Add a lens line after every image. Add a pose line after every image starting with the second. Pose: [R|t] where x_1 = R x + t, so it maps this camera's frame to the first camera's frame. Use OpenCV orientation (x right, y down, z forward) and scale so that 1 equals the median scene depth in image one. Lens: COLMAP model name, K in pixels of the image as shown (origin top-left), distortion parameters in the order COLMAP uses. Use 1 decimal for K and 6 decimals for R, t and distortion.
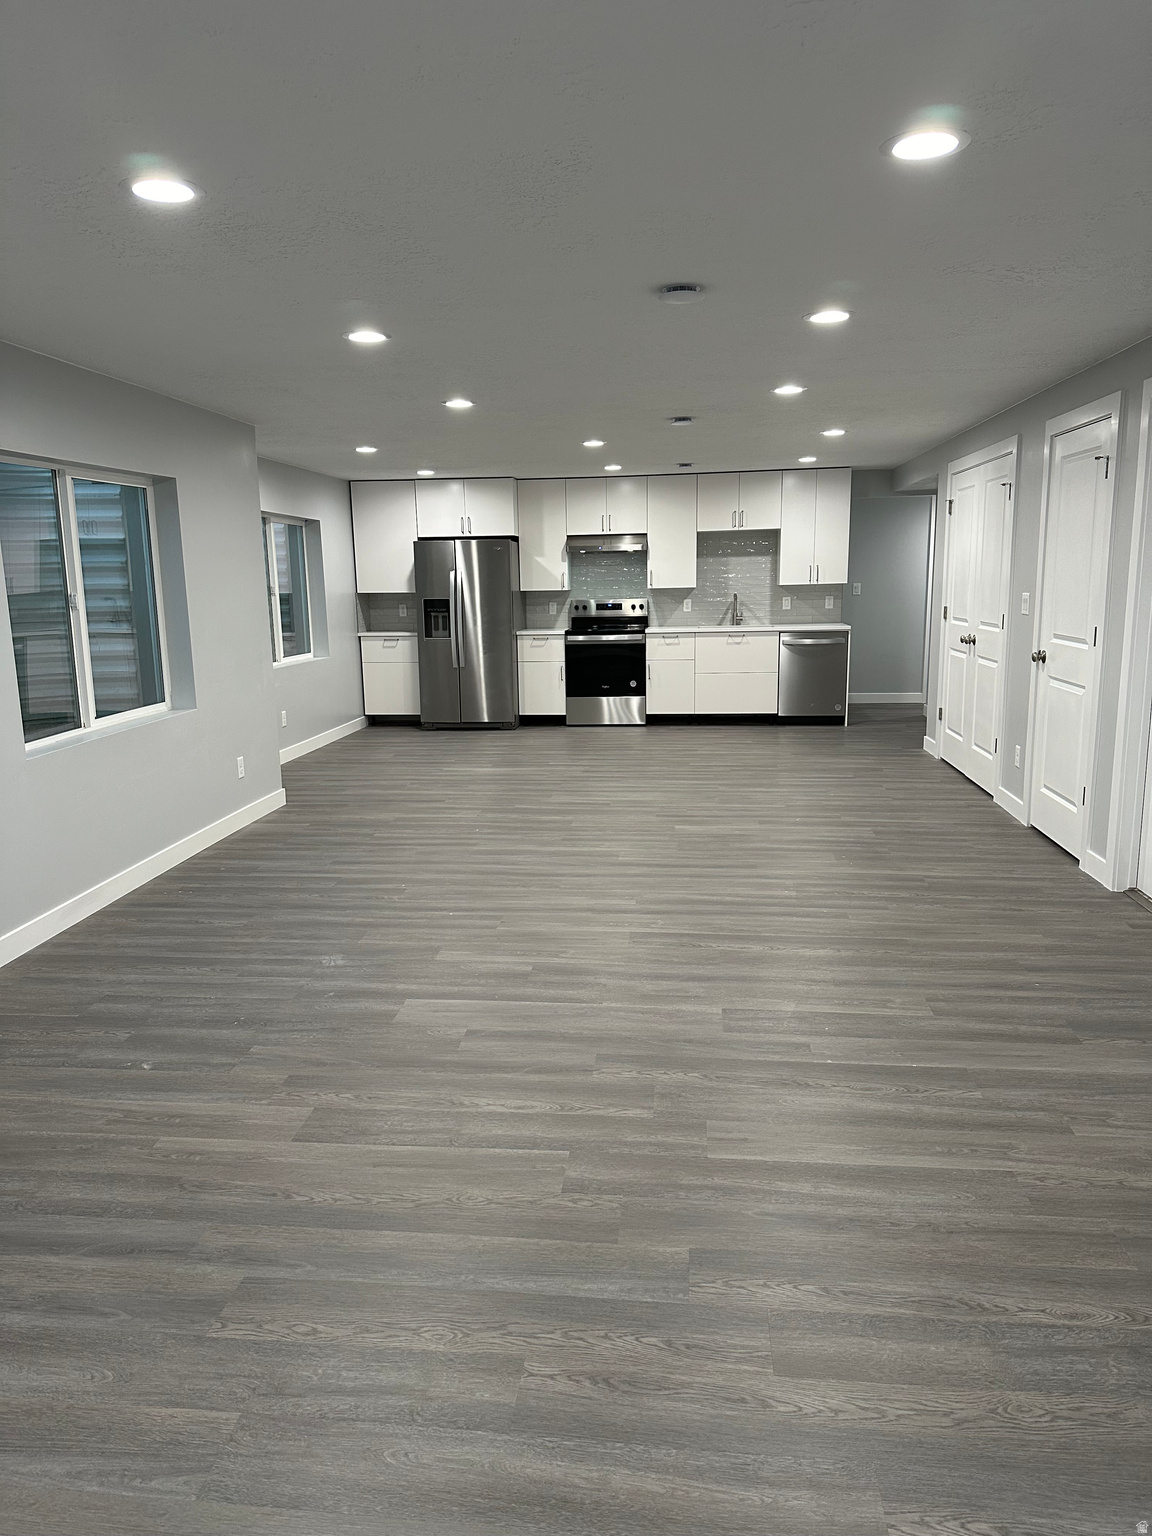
lens RADIAL K [[1060.9, 0, 569.8], [0, 1060.9, 779.2], [0, 0, 1]] dist [0.032916, -0.005004]
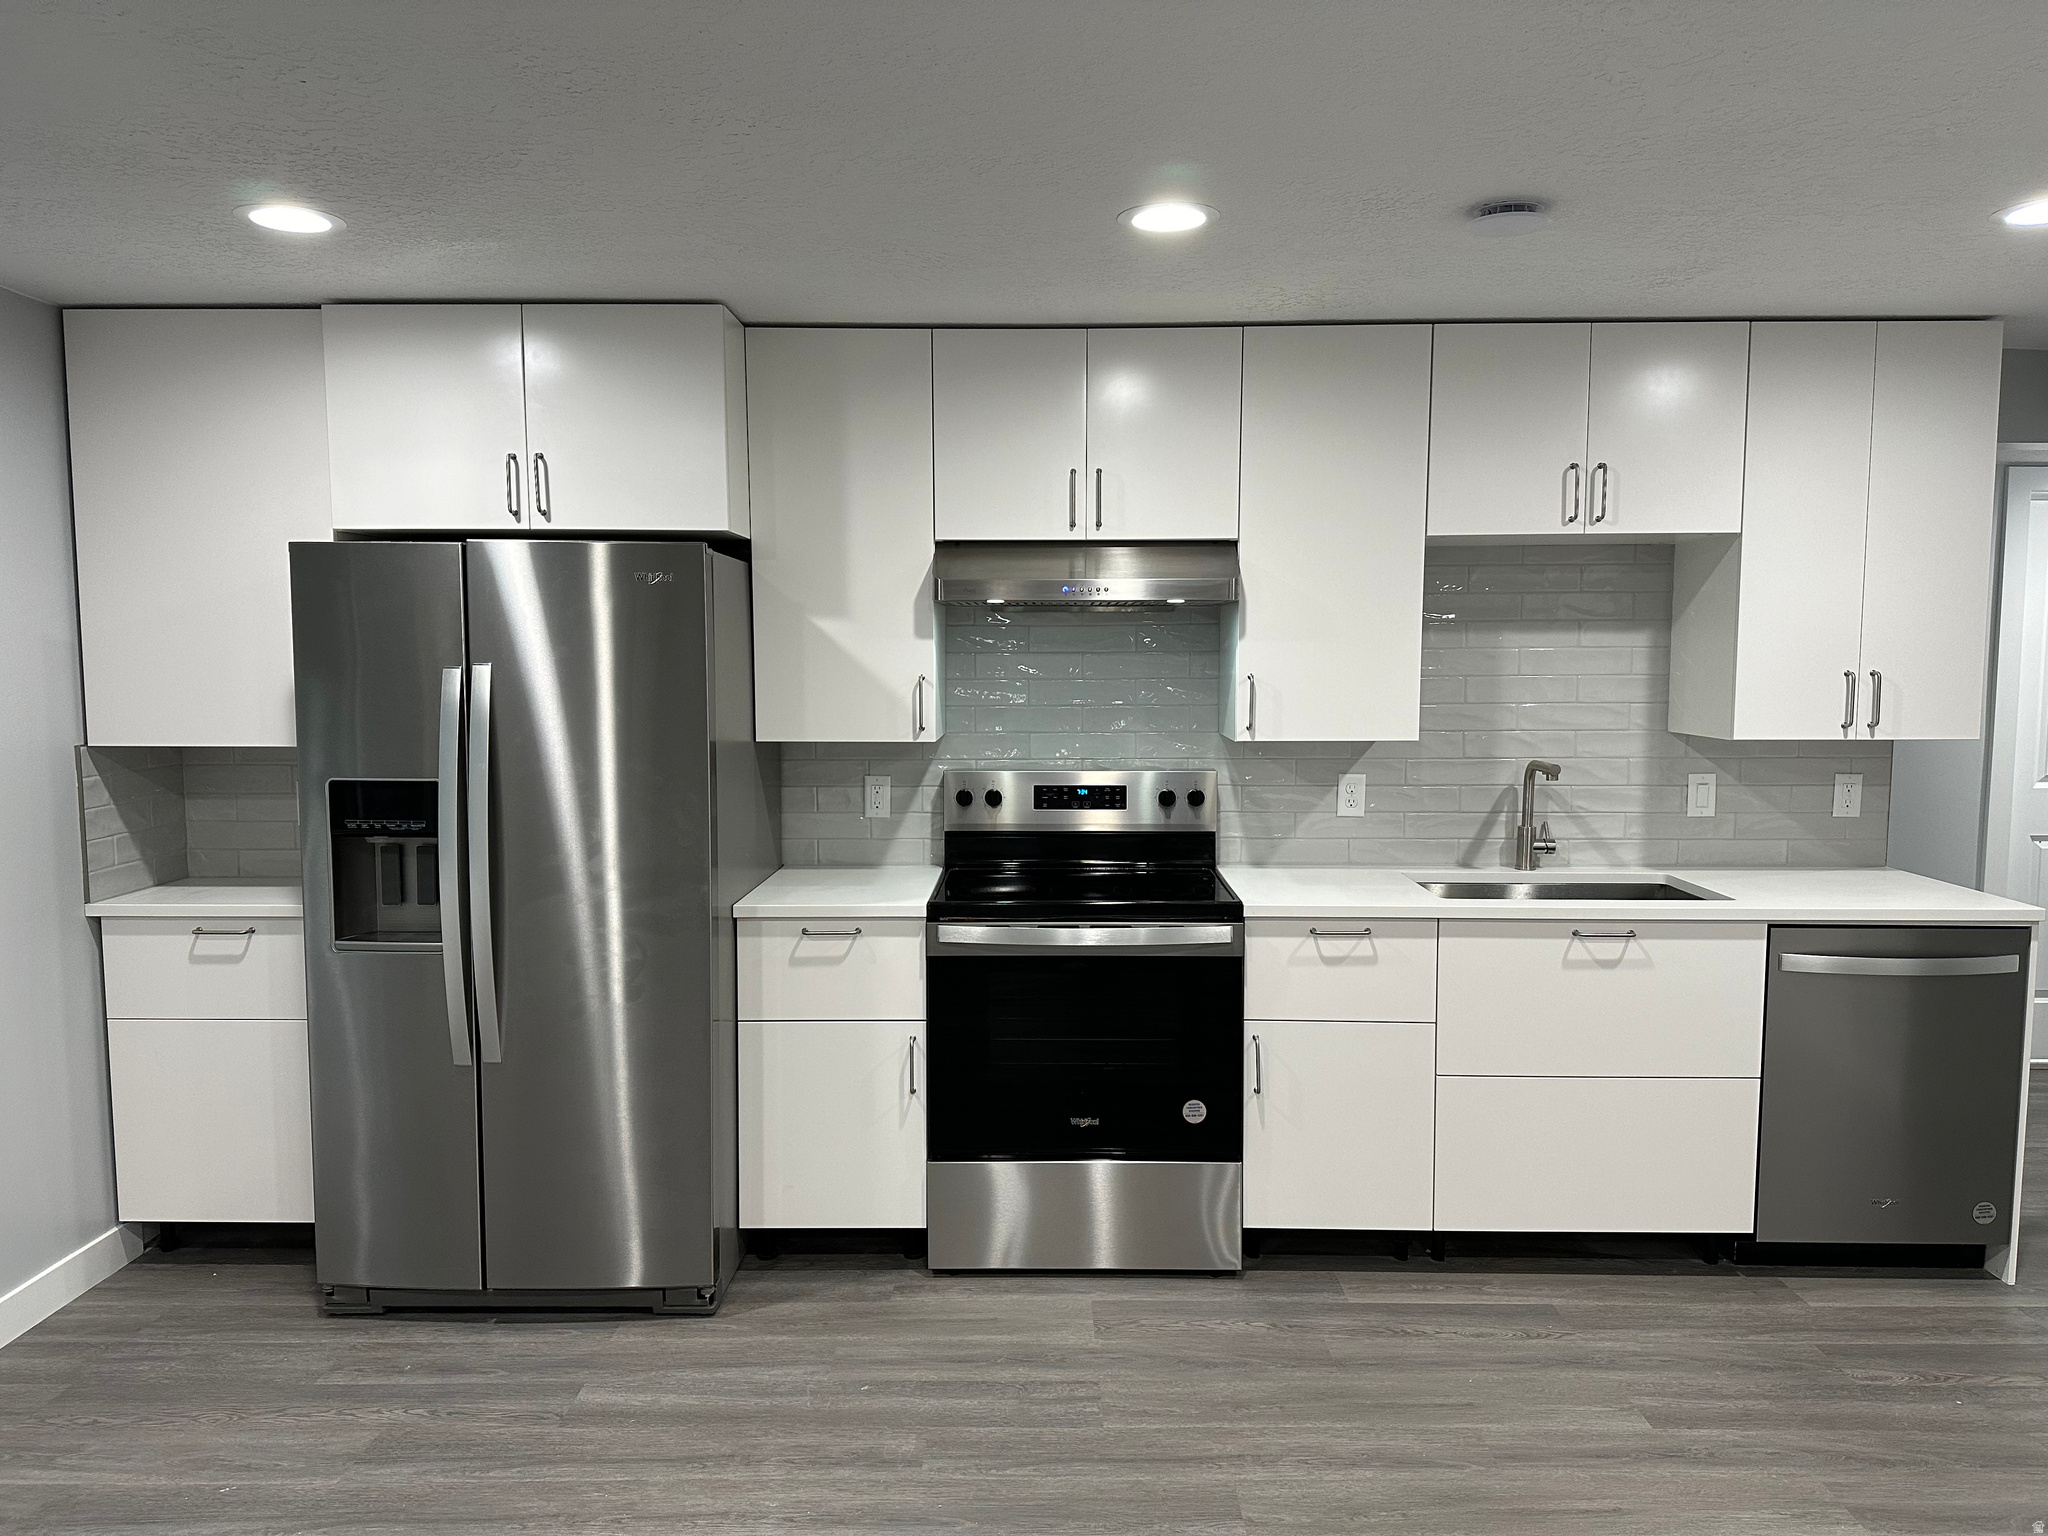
lens RADIAL K [[1414.6, 0, 1038.4], [0, 1414.6, 765.1], [0, 0, 1]] dist [0.032916, -0.005004]
pose [[0.994311, 0.009010, 0.106130, -0.014182], [0.002635, 0.994030, -0.109074, -0.134183], [-0.106479, 0.108733, 0.988352, 0.650347]]
